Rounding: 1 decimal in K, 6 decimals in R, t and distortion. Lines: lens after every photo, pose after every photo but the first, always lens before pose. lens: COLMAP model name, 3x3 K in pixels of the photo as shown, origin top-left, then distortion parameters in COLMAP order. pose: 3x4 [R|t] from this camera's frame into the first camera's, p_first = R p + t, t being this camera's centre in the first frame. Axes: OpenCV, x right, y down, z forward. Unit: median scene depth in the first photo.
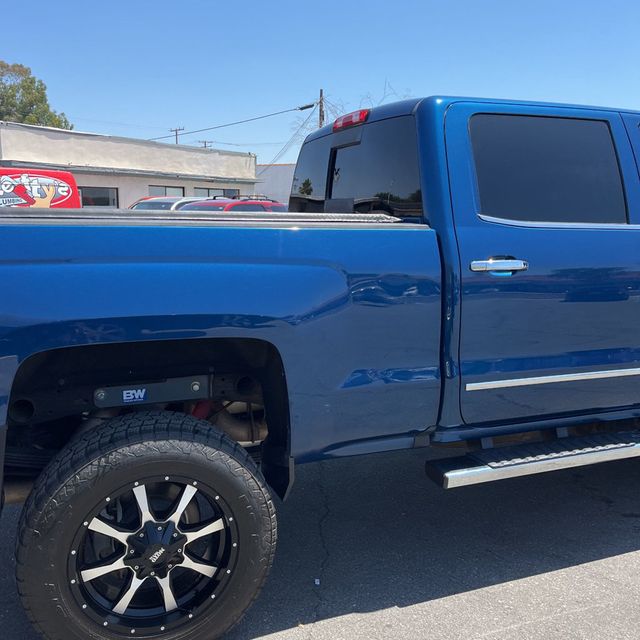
lens RADIAL K [[650.0, 0, 323.6], [0, 650.0, 316.2], [0, 0, 1]] dist [0.040743, 0.000000]
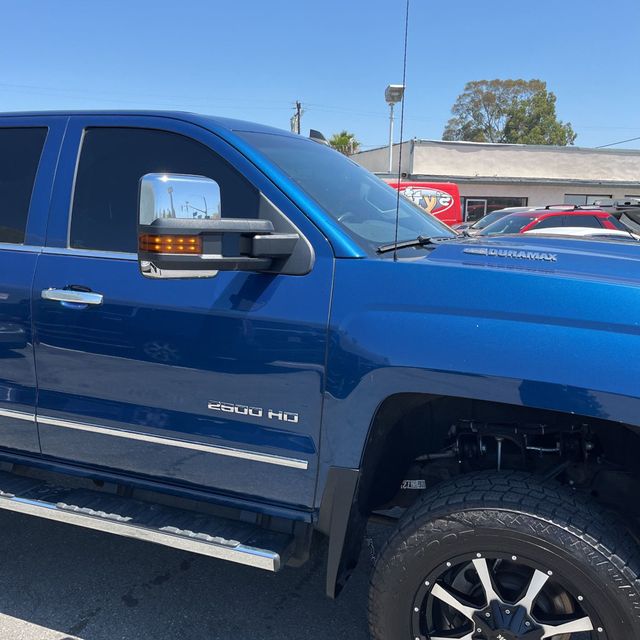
lens RADIAL K [[650.0, 0, 319.0], [0, 650.0, 319.0], [0, 0, 1]] dist [0.040743, 0.000000]
pose [[0.733279, 0.119541, -0.669336, 0.124399], [-0.125162, 0.991332, 0.039930, -0.014252], [0.668308, 0.054495, 0.741886, 0.067817]]
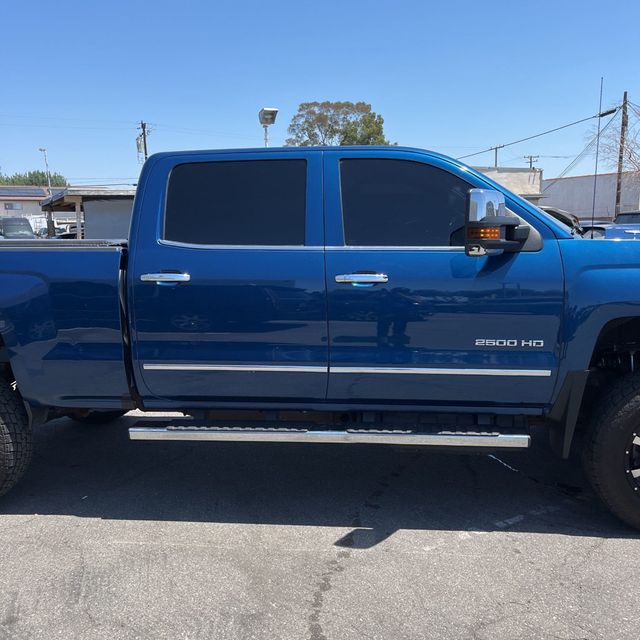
lens RADIAL K [[650.0, 0, 318.6], [0, 650.0, 322.7], [0, 0, 1]] dist [0.040743, 0.000000]
pose [[0.877630, 0.044755, -0.477245, 0.089379], [-0.052524, 0.998615, -0.002942, 0.001302], [0.476453, 0.027649, 0.878765, -0.010316]]
